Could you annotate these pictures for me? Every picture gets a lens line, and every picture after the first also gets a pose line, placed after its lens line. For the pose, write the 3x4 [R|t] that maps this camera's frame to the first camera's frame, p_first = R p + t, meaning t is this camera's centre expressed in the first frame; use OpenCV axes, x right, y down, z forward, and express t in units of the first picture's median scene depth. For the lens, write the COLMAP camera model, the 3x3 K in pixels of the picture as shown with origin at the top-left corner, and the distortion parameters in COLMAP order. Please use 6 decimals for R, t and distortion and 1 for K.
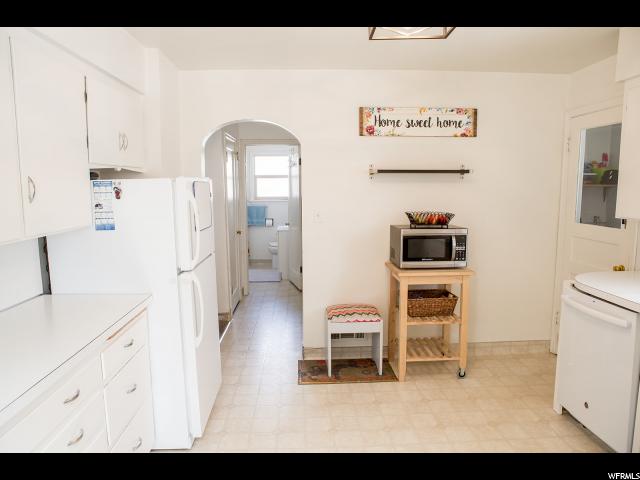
lens RADIAL K [[438.2, 0, 323.1], [0, 438.2, 237.4], [0, 0, 1]] dist [-0.104736, 0.072778]
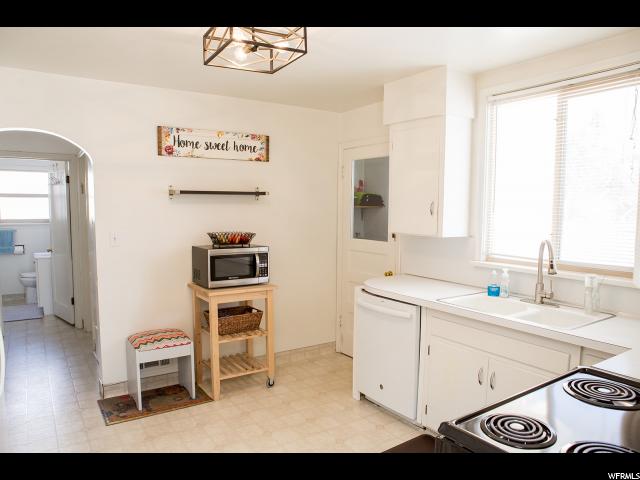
lens RADIAL K [[442.9, 0, 320.0], [0, 442.9, 240.0], [0, 0, 1]] dist [-0.118403, 0.079561]
pose [[0.858482, -0.028790, 0.512035, -0.112112], [0.050921, 0.998274, -0.029246, 0.002150], [-0.510309, 0.051180, 0.858467, -0.006904]]
